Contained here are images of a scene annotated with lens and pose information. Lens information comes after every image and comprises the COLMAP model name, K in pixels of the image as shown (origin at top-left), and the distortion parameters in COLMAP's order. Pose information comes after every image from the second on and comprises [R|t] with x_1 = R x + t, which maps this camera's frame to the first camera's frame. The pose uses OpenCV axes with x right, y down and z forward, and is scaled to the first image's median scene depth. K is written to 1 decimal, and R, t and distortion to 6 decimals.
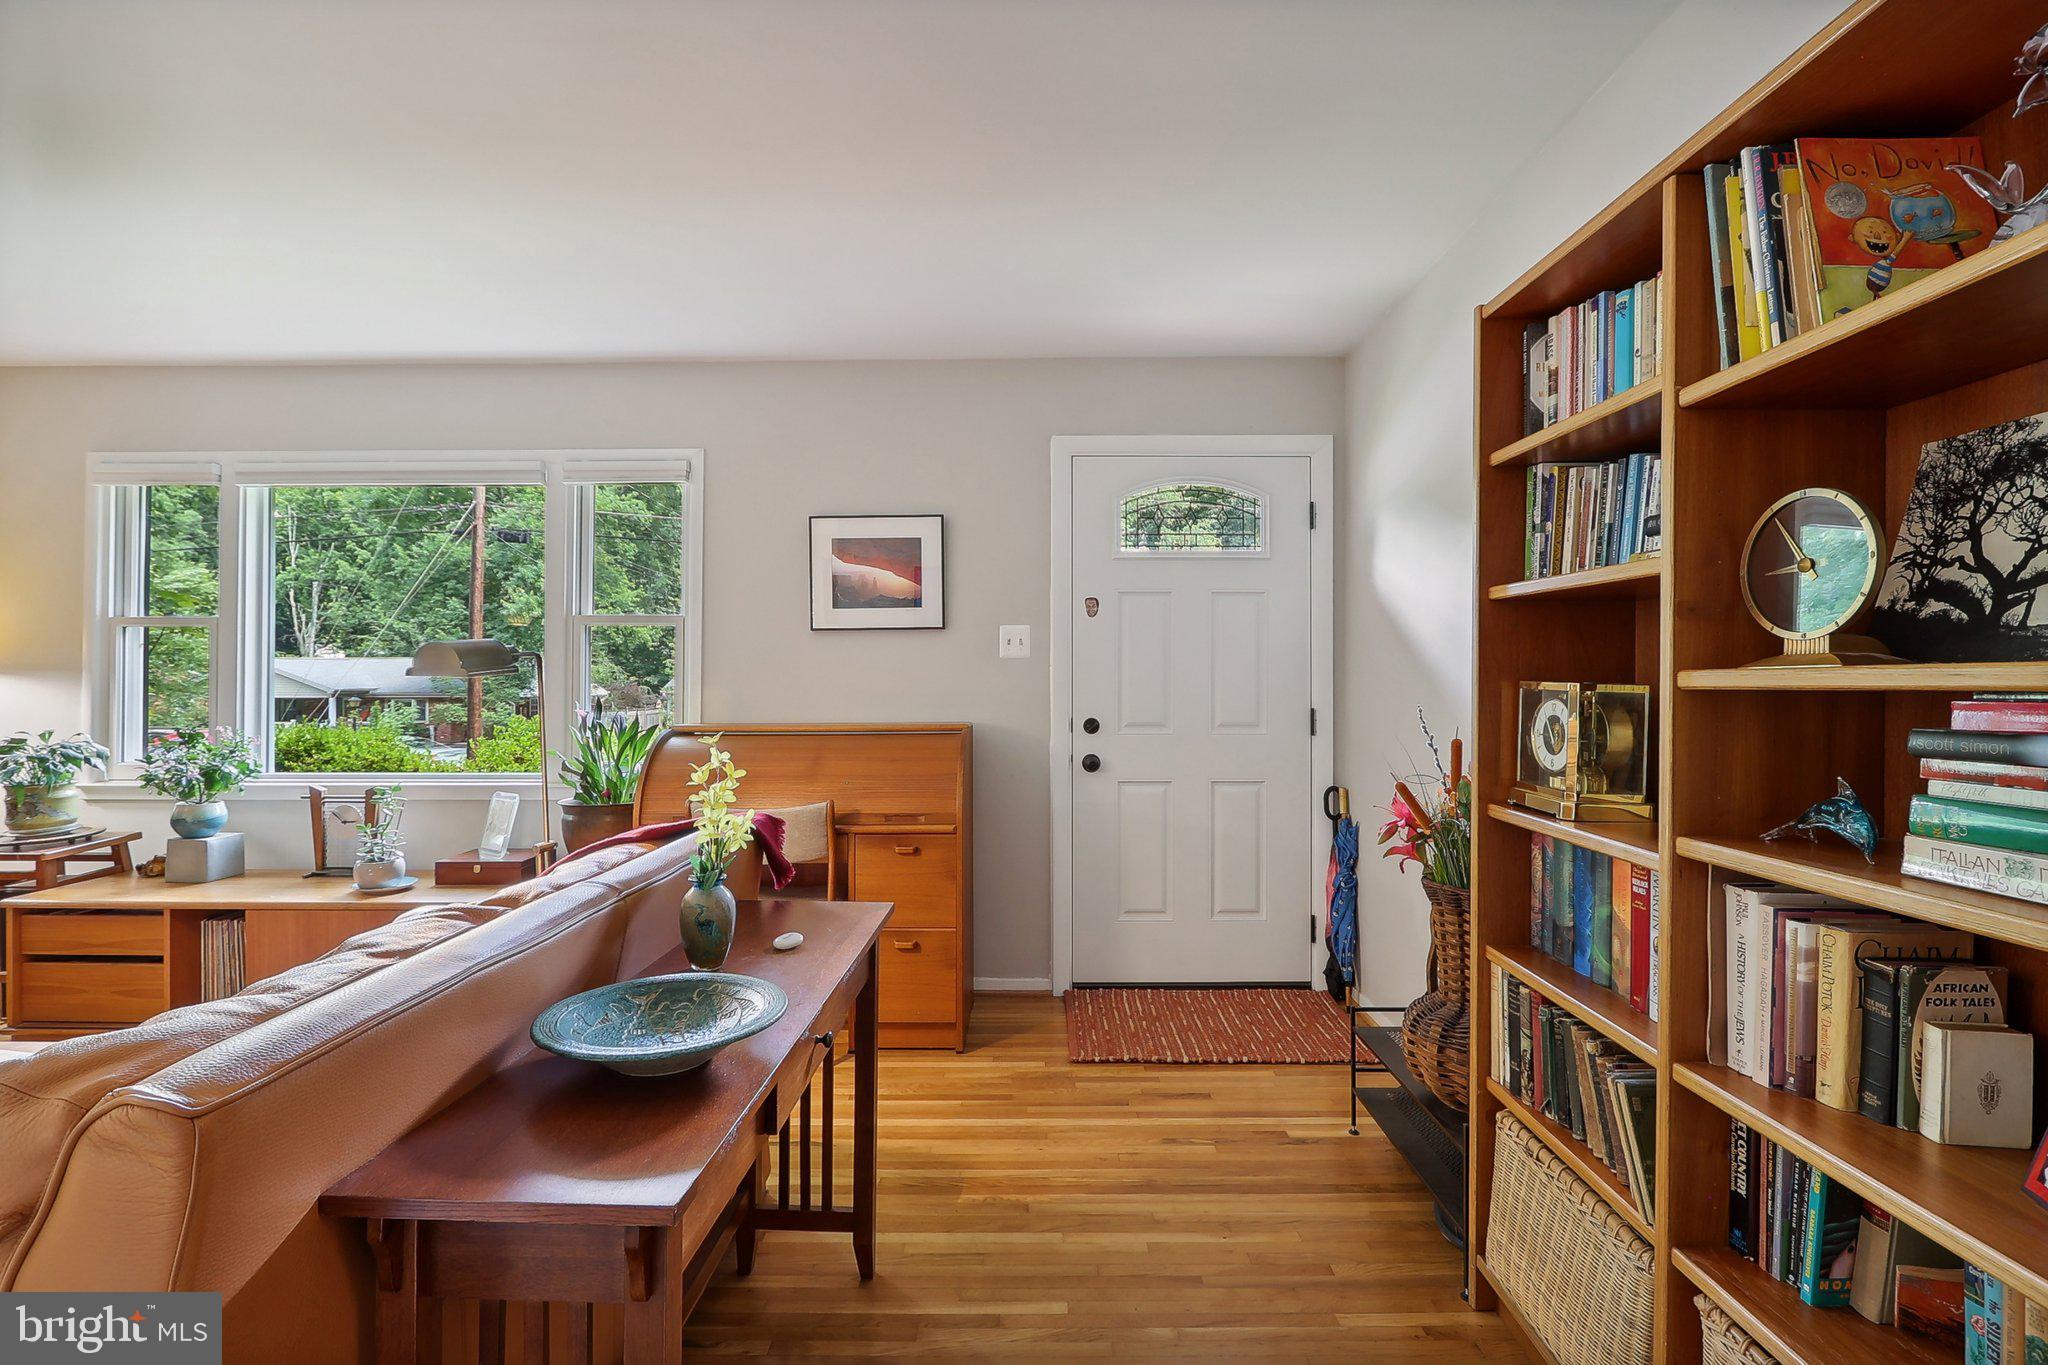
lens RADIAL K [[961.3, 0, 999.0], [0, 961.3, 664.8], [0, 0, 1]] dist [-0.000344, -0.001395]
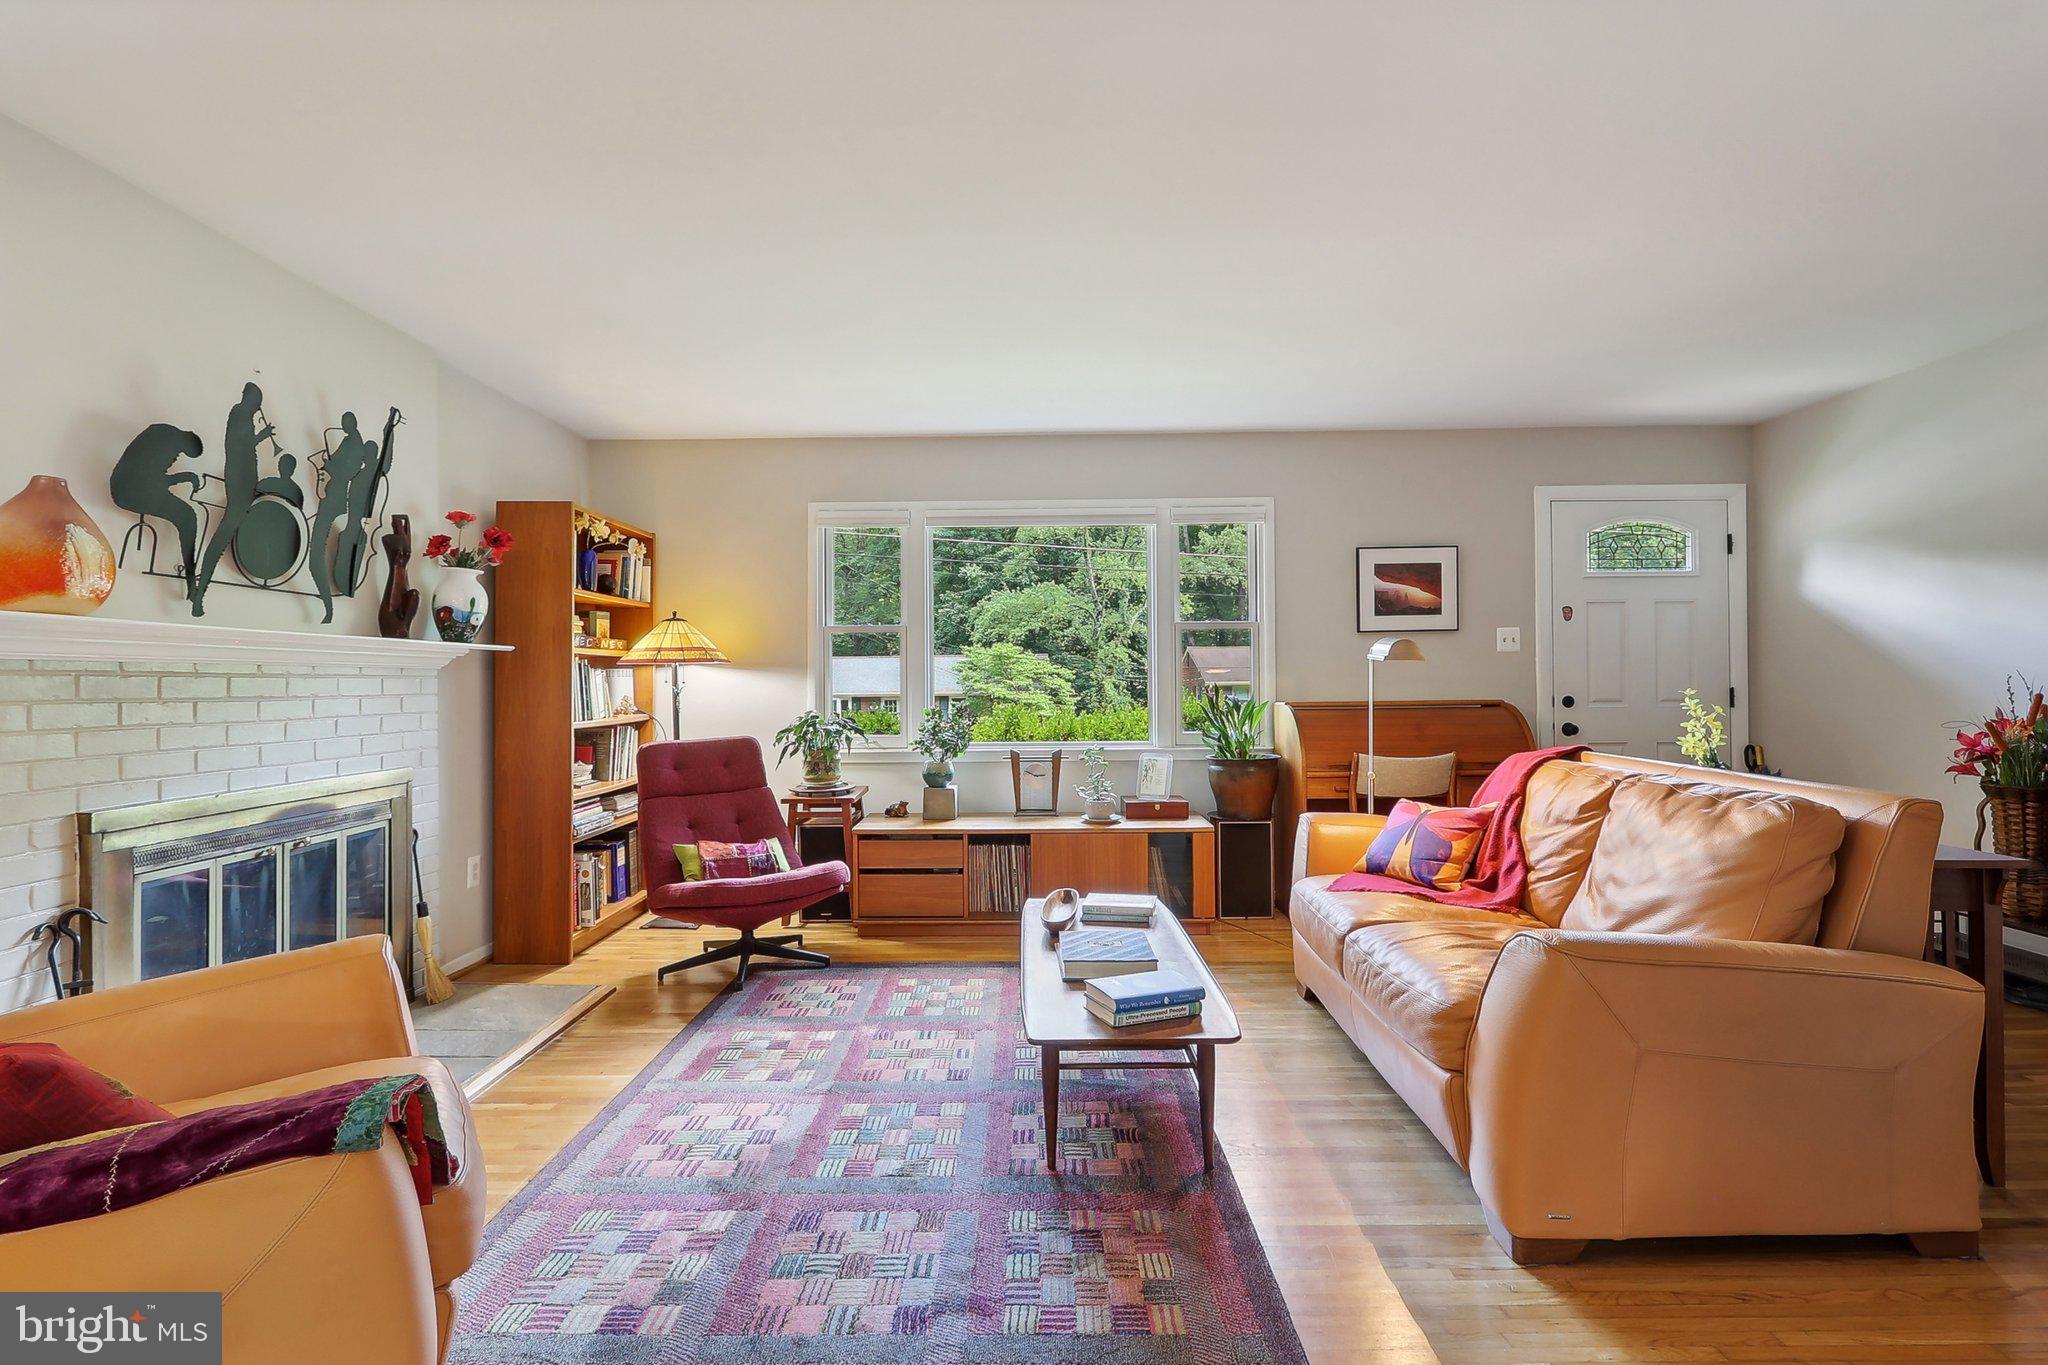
lens RADIAL K [[961.3, 0, 1006.3], [0, 961.3, 673.7], [0, 0, 1]] dist [-0.000344, -0.001395]
pose [[0.999939, -0.008992, 0.006431, -0.779349], [0.008942, 0.999930, 0.007719, 0.008133], [-0.006500, -0.007661, 0.999950, -0.382295]]
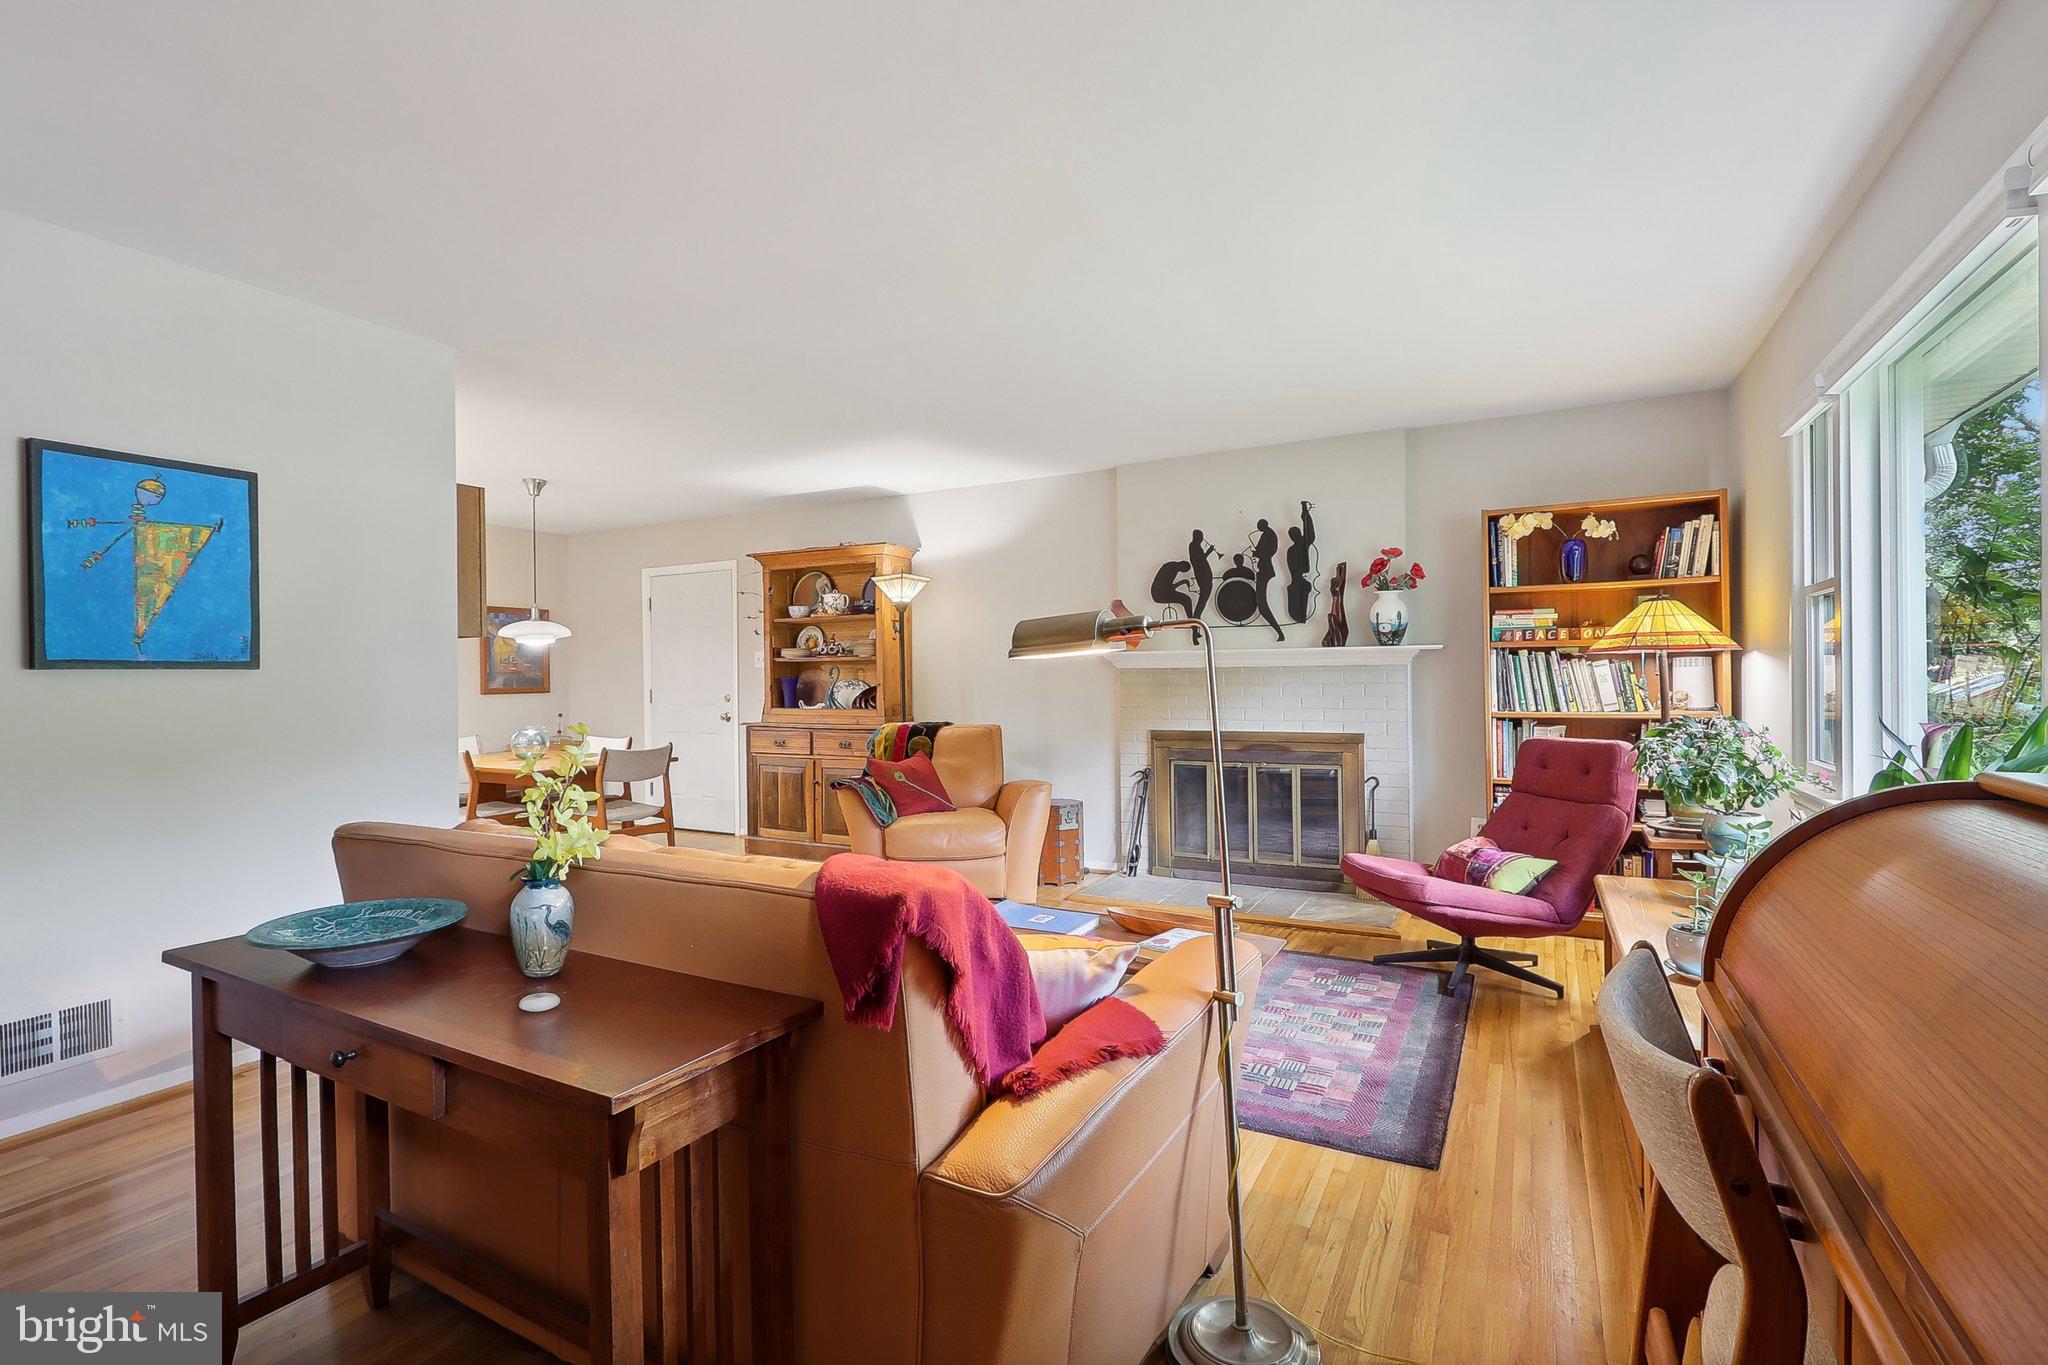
lens RADIAL K [[961.3, 0, 1007.9], [0, 961.3, 676.1], [0, 0, 1]] dist [-0.000344, -0.001395]
pose [[-0.465694, 0.001023, -0.884945, 0.199729], [0.022484, 0.999690, -0.010676, 0.025279], [0.884660, -0.024869, -0.465573, 0.906538]]
